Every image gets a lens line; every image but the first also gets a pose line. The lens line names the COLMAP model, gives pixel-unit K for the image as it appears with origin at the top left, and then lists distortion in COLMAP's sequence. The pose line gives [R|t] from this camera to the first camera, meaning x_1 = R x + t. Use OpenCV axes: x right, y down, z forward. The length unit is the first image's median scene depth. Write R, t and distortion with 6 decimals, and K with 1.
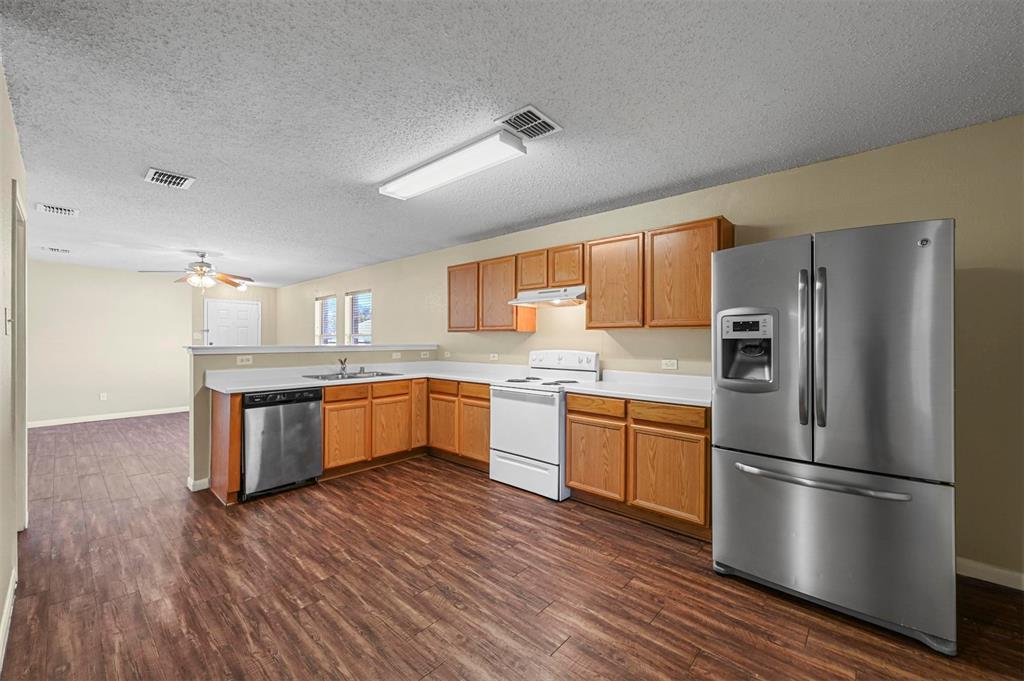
lens RADIAL K [[404.7, 0, 511.8], [0, 404.7, 340.3], [0, 0, 1]] dist [-0.000600, 0.001049]
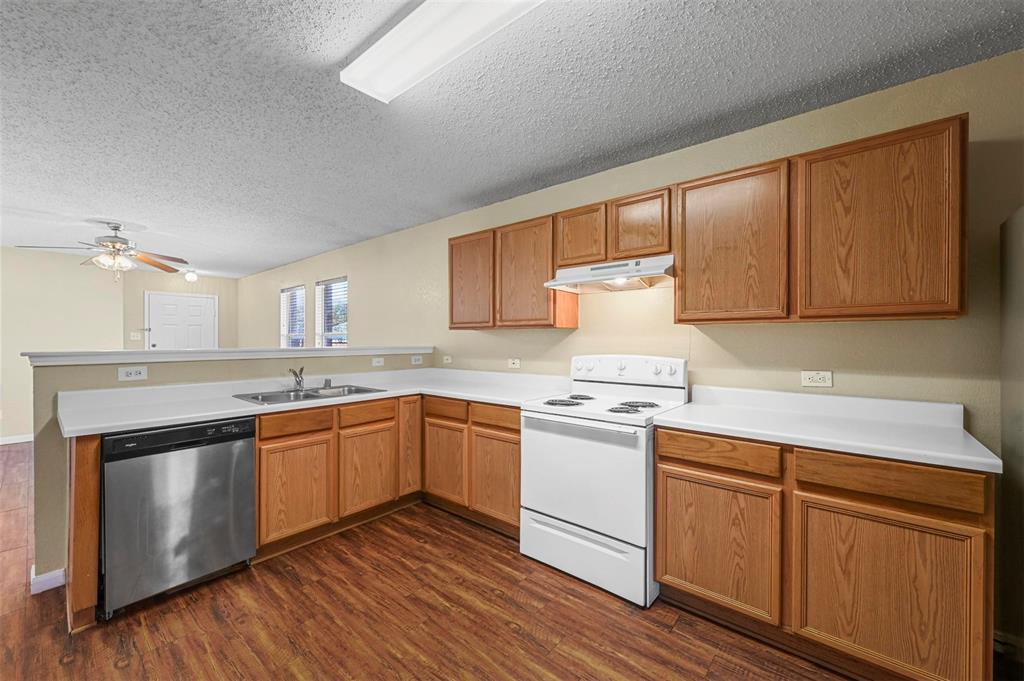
lens RADIAL K [[404.7, 0, 511.3], [0, 404.7, 340.2], [0, 0, 1]] dist [-0.000600, 0.001049]
pose [[0.999603, -0.003021, 0.027996, -0.093856], [0.003009, 0.999995, 0.000449, -0.001502], [-0.027997, -0.000365, 0.999608, 0.380355]]
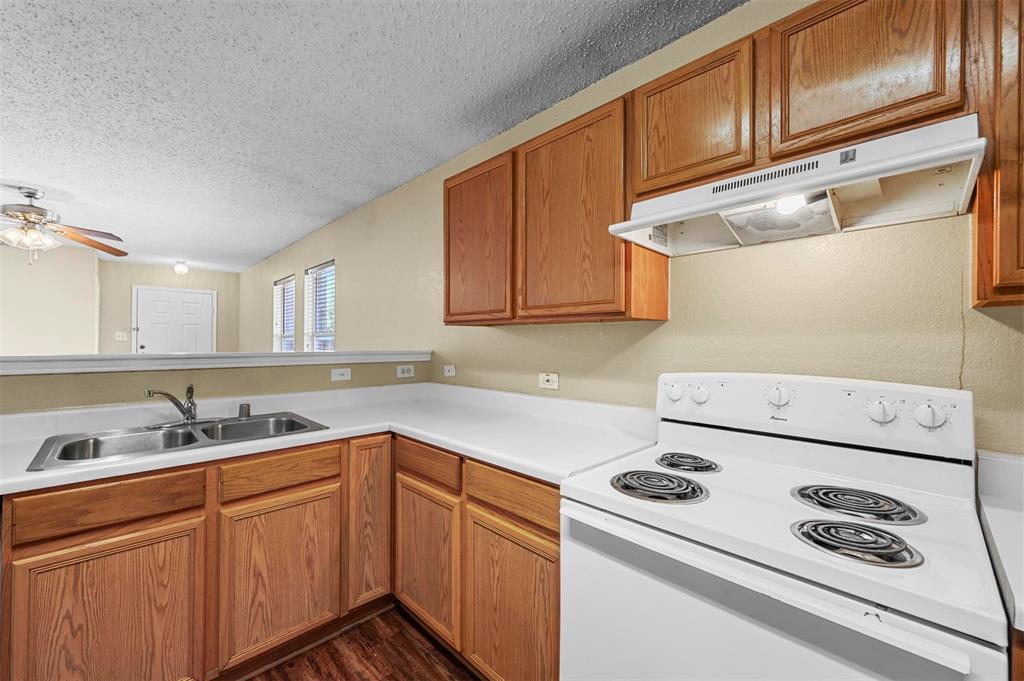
lens RADIAL K [[404.7, 0, 511.0], [0, 404.7, 340.6], [0, 0, 1]] dist [-0.000600, 0.001049]
pose [[0.997912, 0.001300, -0.064577, -0.076298], [-0.001709, 0.999979, -0.006271, -0.000067], [0.064567, 0.006368, 0.997893, 0.766307]]
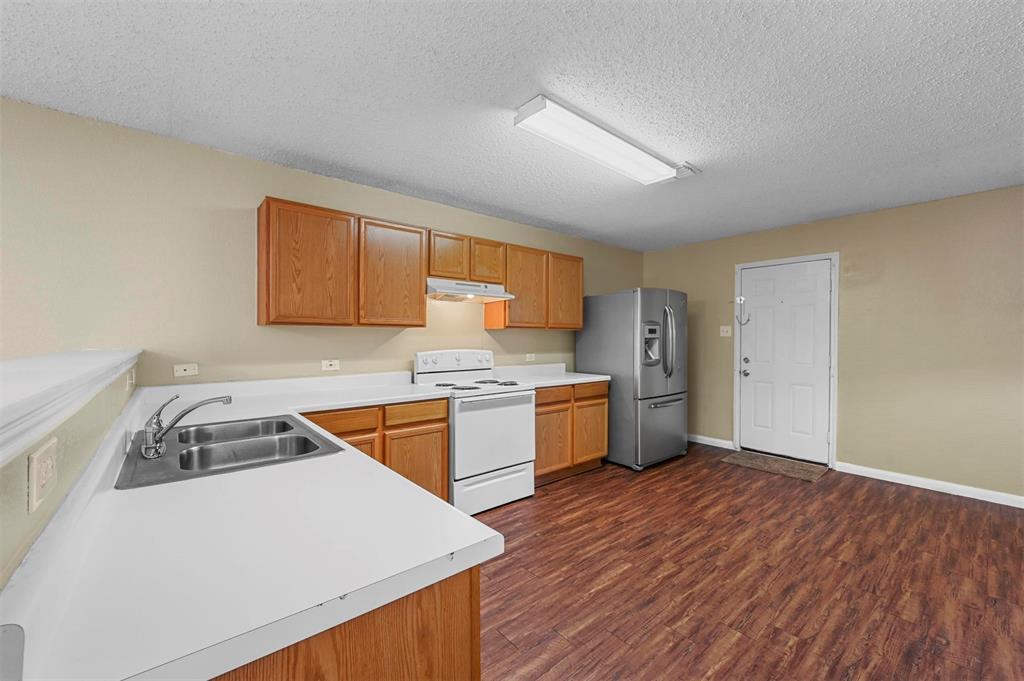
lens RADIAL K [[404.7, 0, 504.8], [0, 404.7, 339.5], [0, 0, 1]] dist [-0.000600, 0.001049]
pose [[0.154283, -0.007439, 0.987999, -0.860665], [0.000675, 0.999972, 0.007423, -0.005989], [-0.988026, -0.000478, 0.154284, 0.860704]]
